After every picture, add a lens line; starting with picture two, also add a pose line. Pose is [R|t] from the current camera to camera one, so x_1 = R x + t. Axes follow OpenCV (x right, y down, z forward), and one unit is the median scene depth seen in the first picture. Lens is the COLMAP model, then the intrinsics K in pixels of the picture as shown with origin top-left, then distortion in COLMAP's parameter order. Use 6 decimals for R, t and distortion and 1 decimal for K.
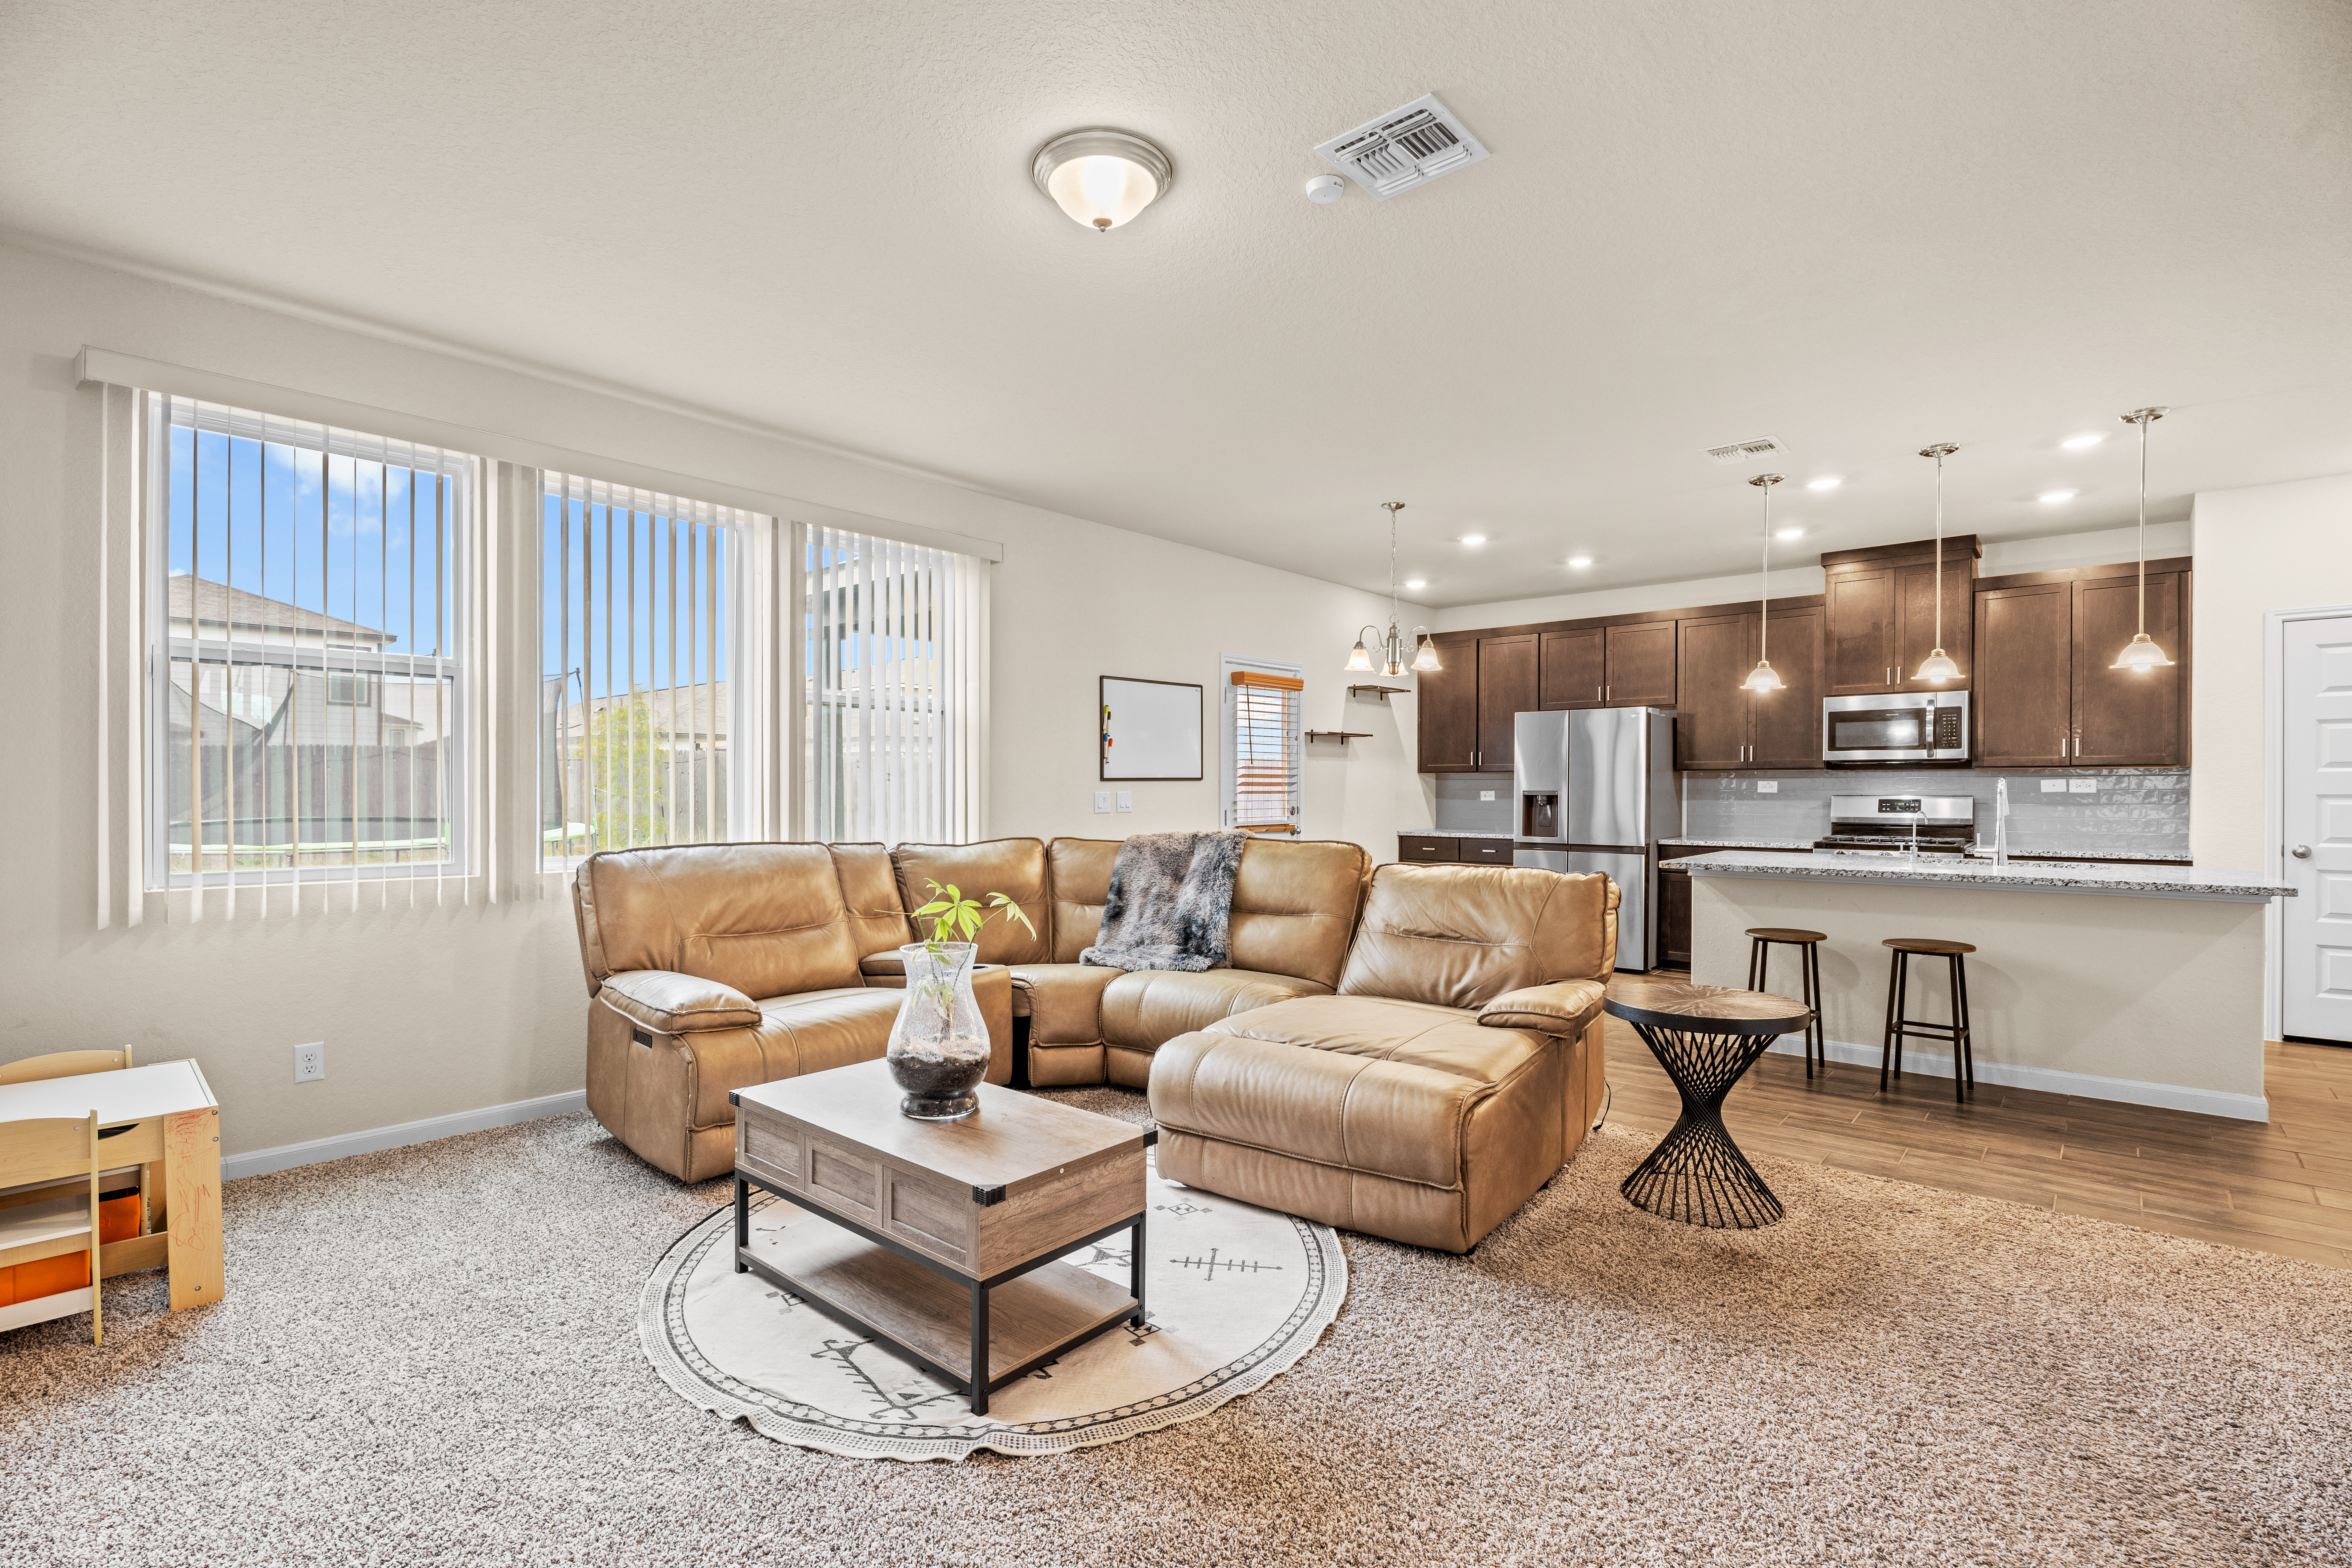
lens RADIAL K [[1069.4, 0, 1170.1], [0, 1069.4, 804.1], [0, 0, 1]] dist [-0.011176, -0.000052]
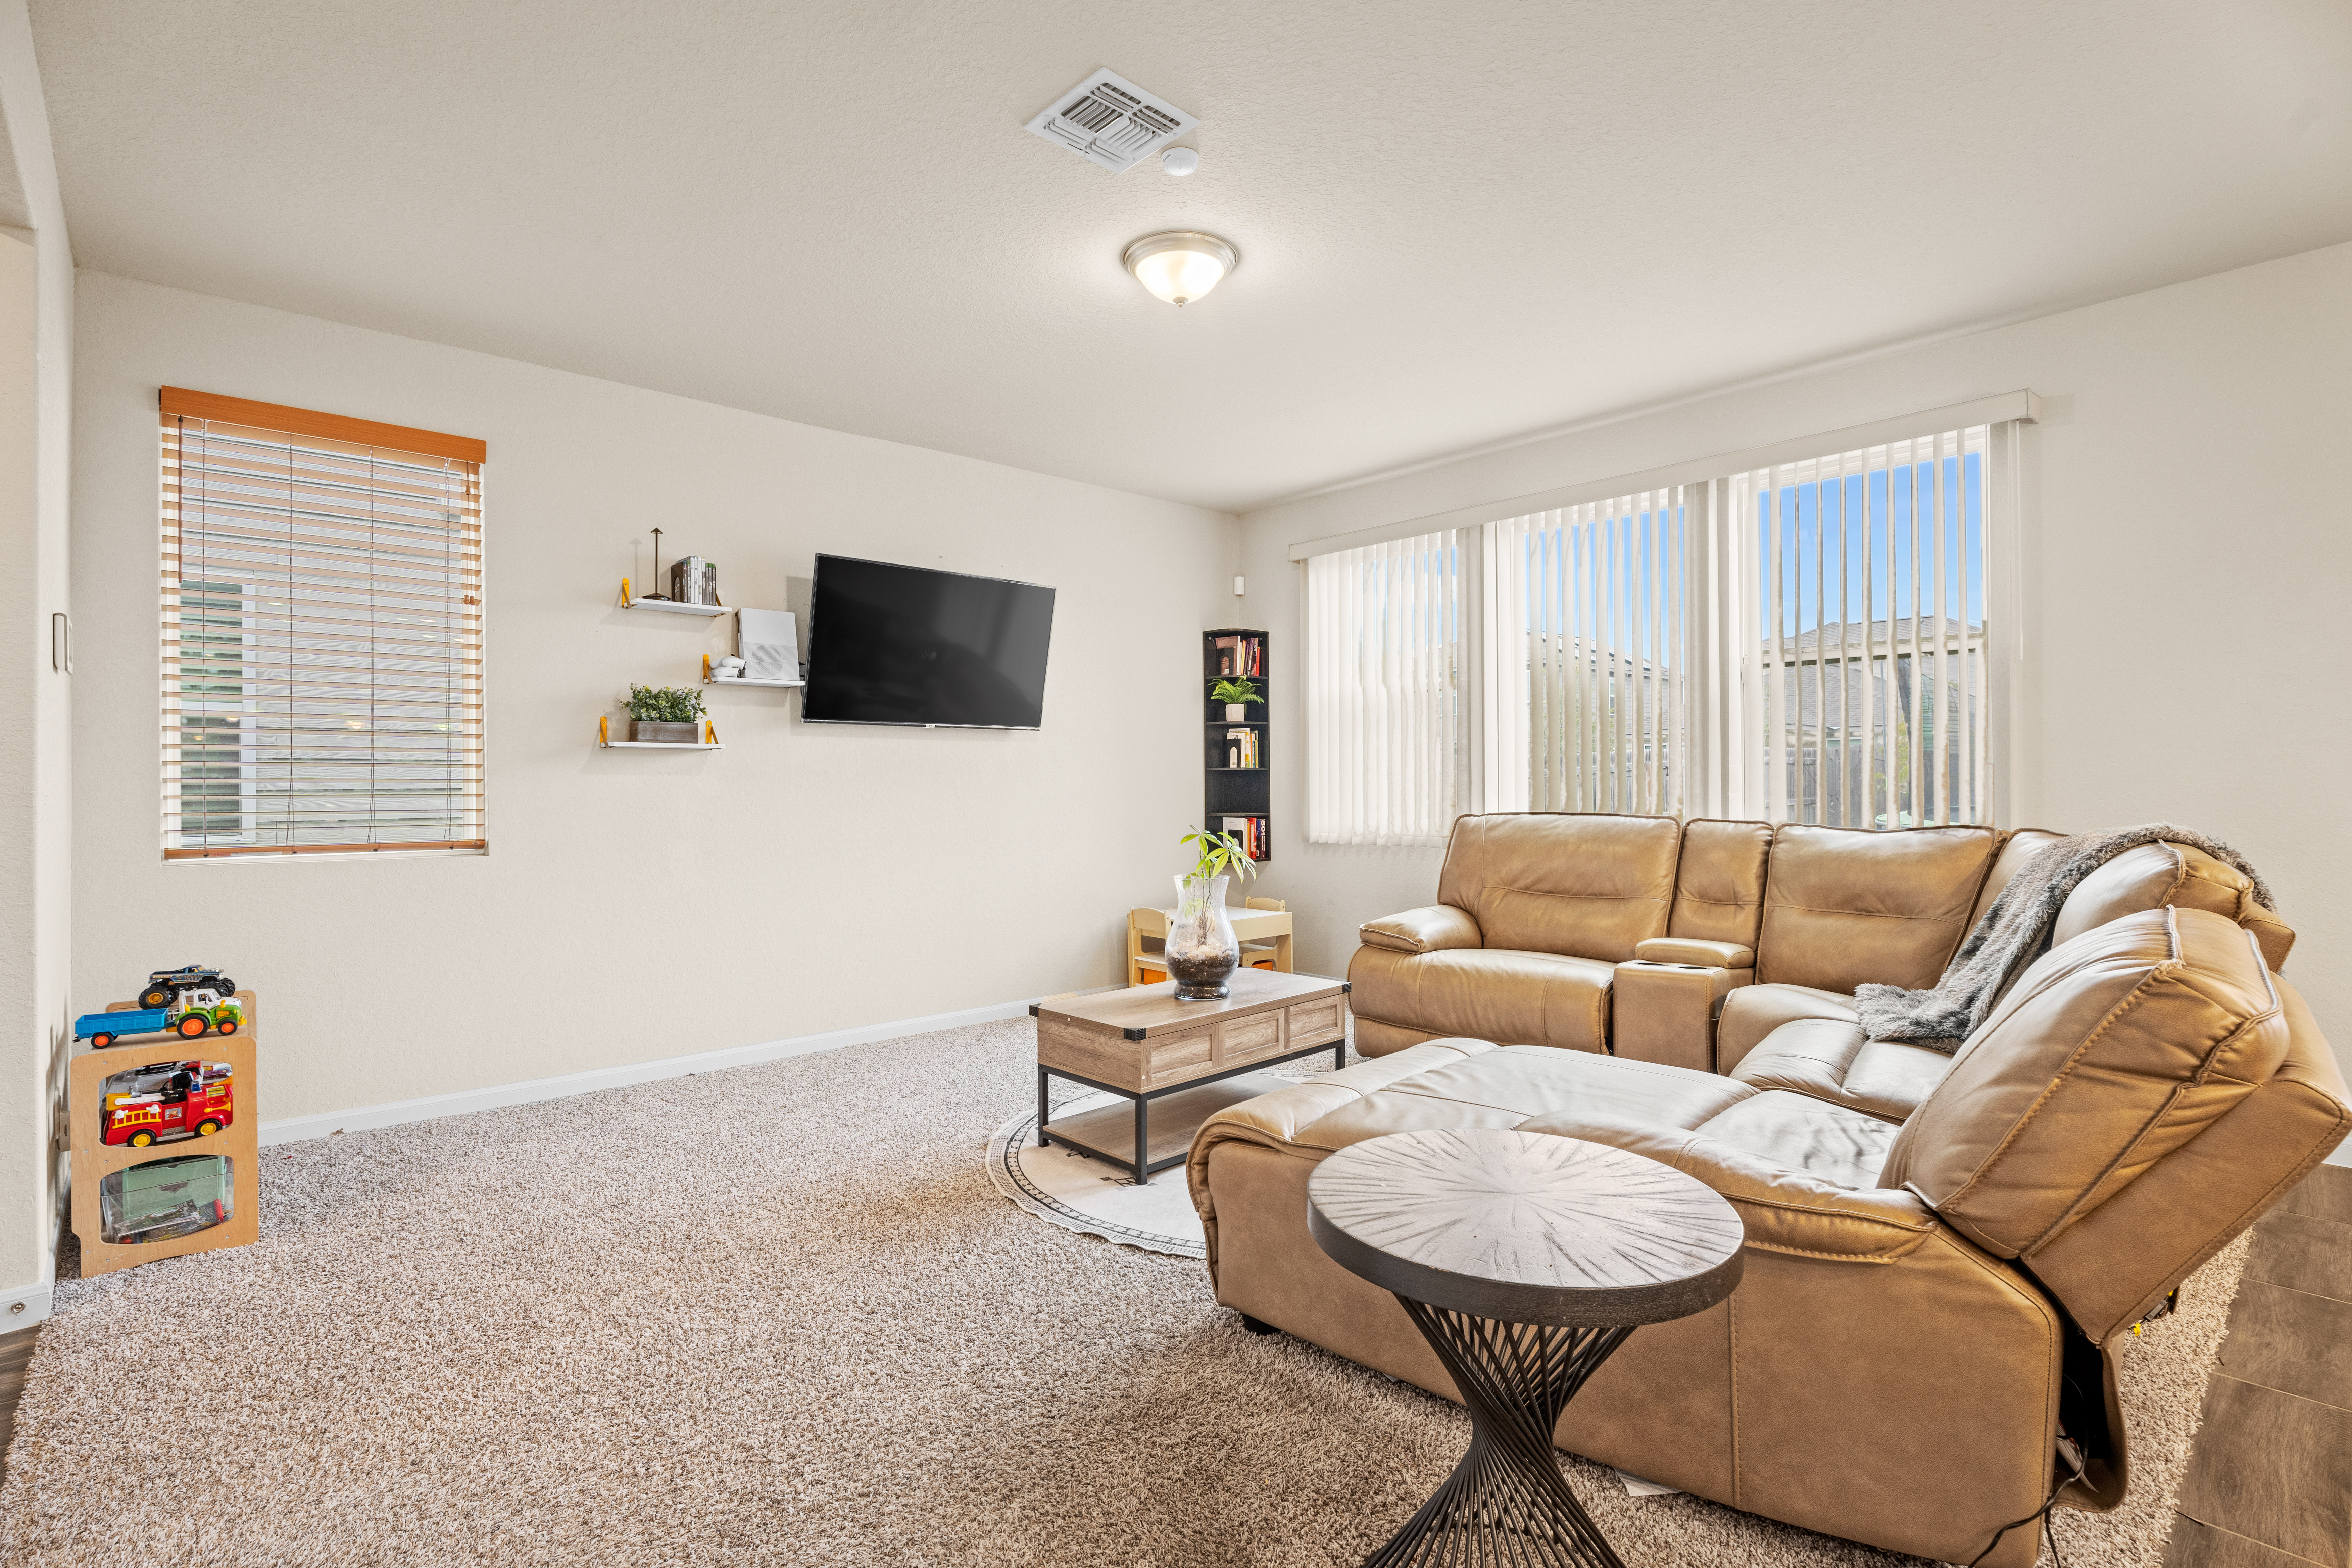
lens RADIAL K [[1113.6, 0, 1176.0], [0, 1113.6, 784.0], [0, 0, 1]] dist [-0.000419, 0.000116]
pose [[-0.099144, 0.003091, -0.995068, 0.456938], [-0.006795, 0.999970, 0.003783, 0.003349], [0.995050, 0.007137, -0.099120, 0.422050]]
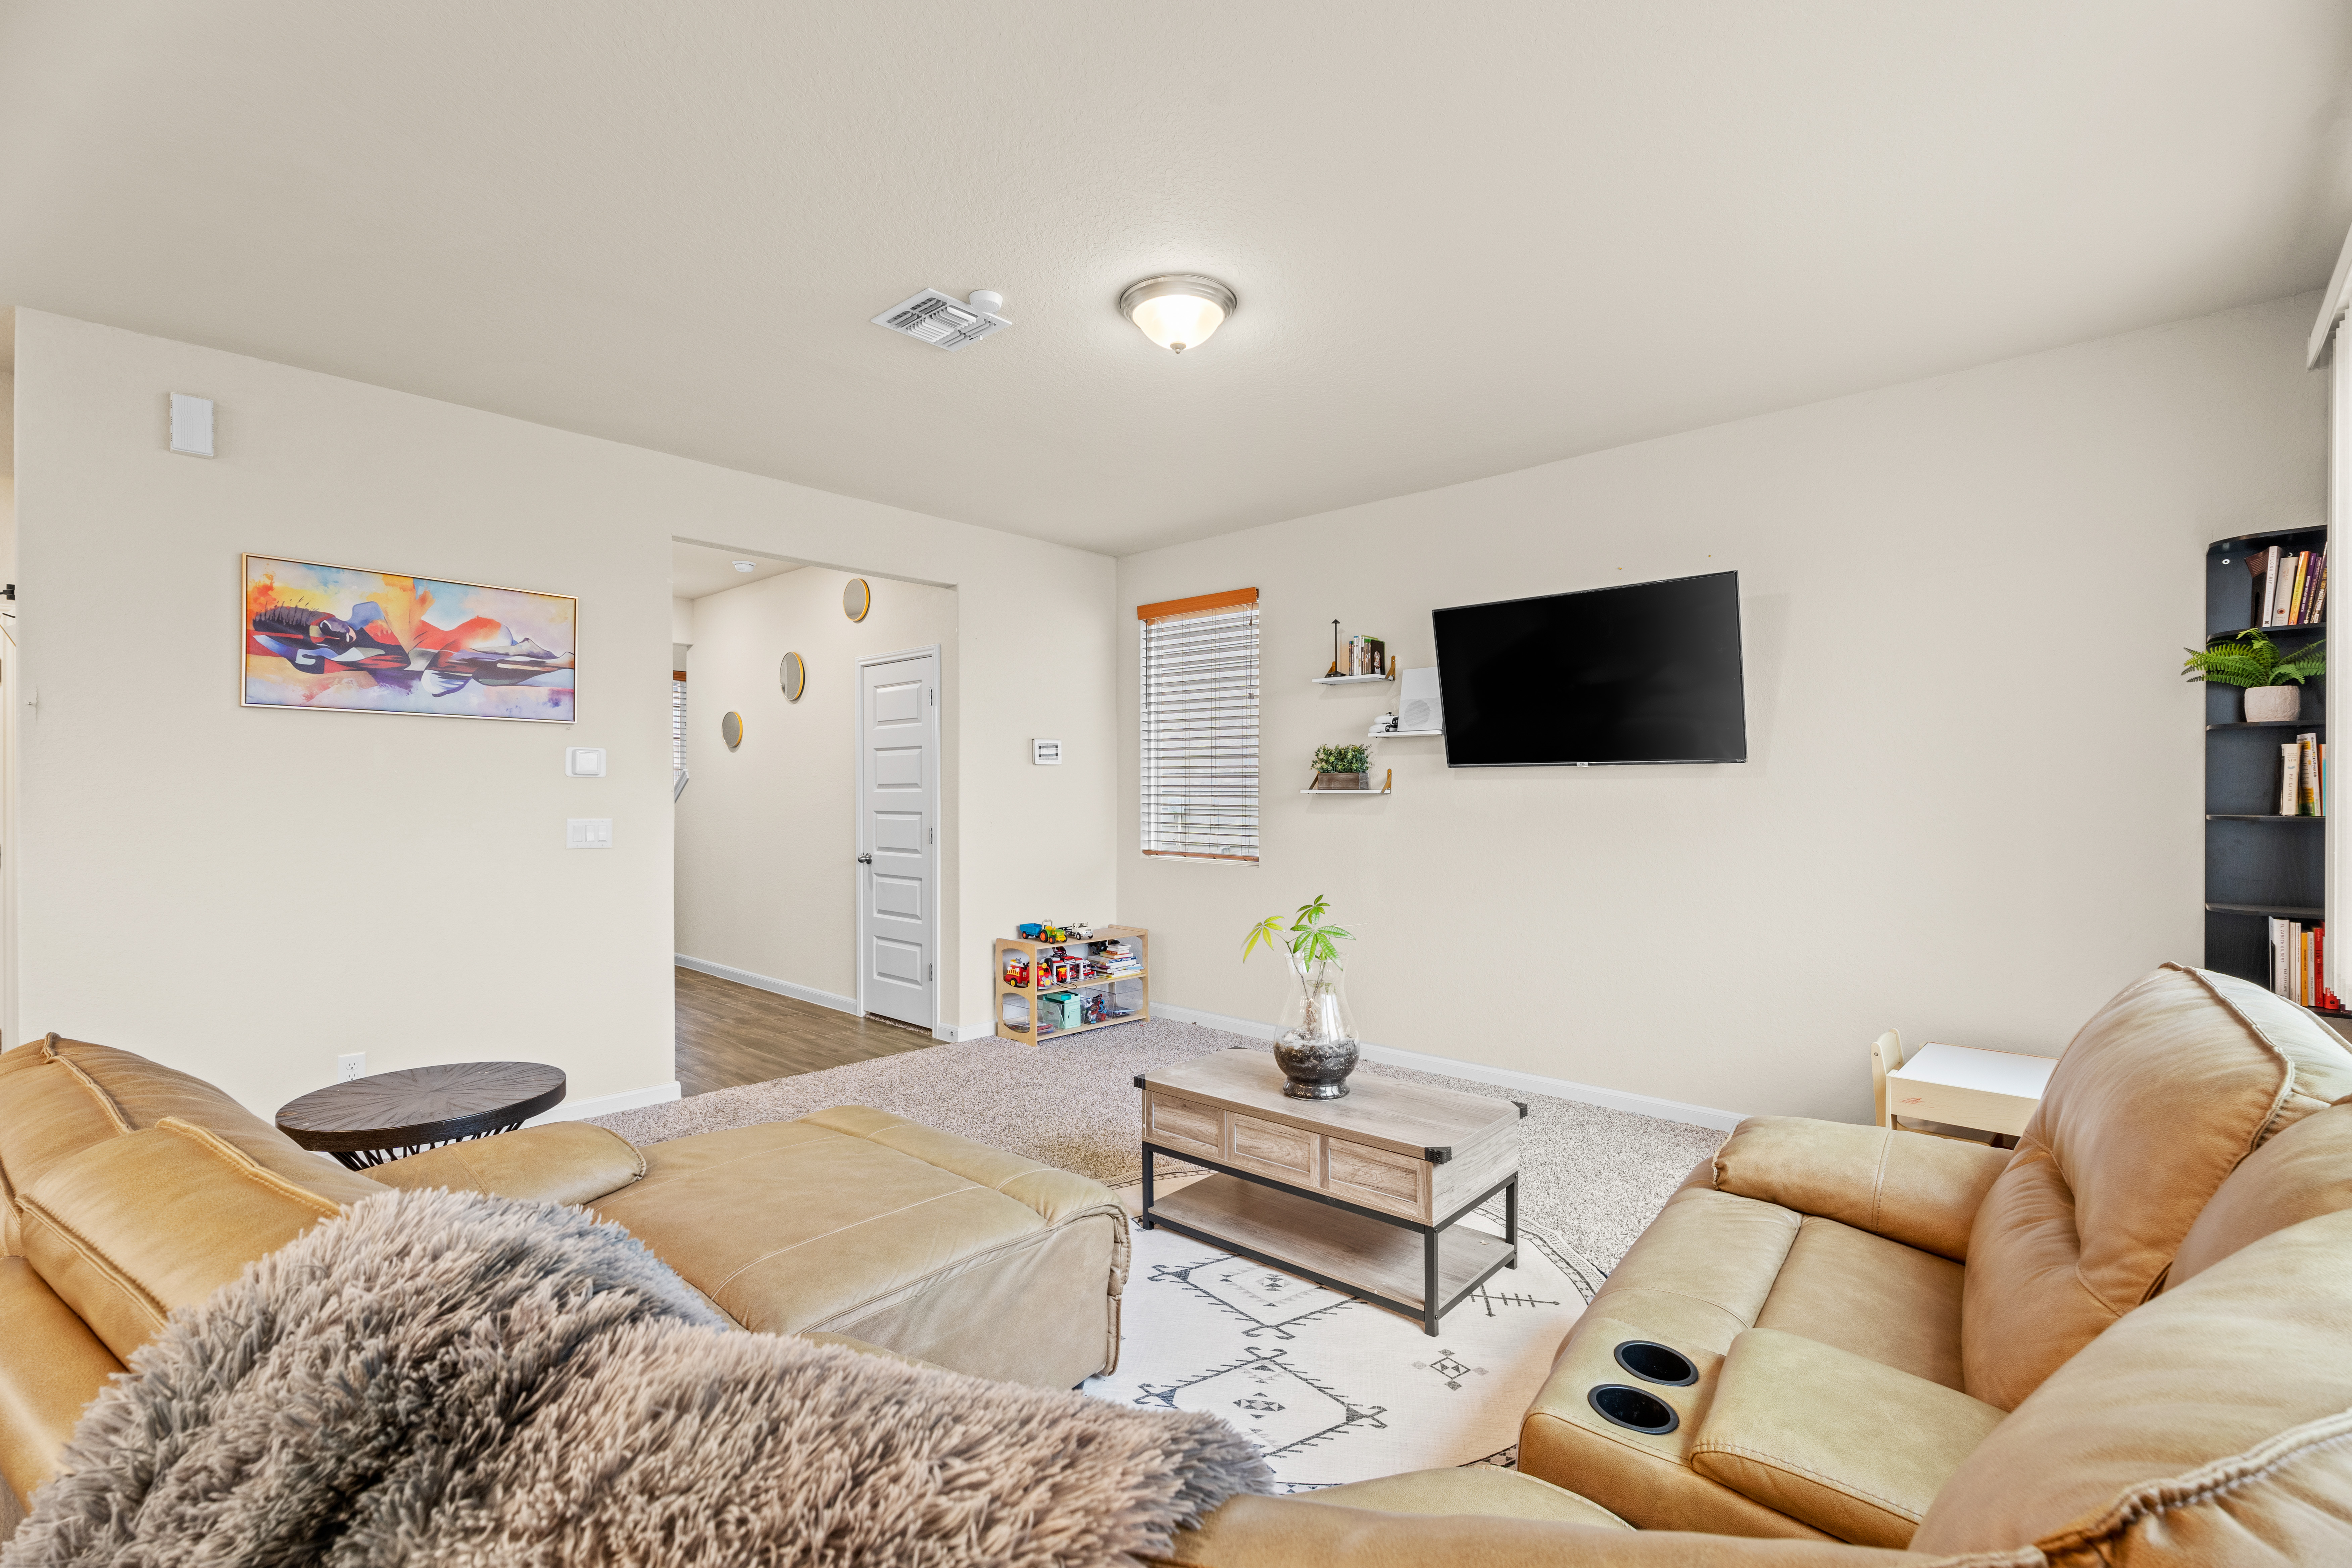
lens RADIAL K [[1060.1, 0, 1142.8], [0, 1060.1, 785.7], [0, 0, 1]] dist [-0.004080, -0.001869]
pose [[-0.999558, -0.000954, 0.029716, -0.030659], [-0.000788, 0.999984, 0.005580, -0.022318], [-0.029721, 0.005554, -0.999543, 0.829050]]
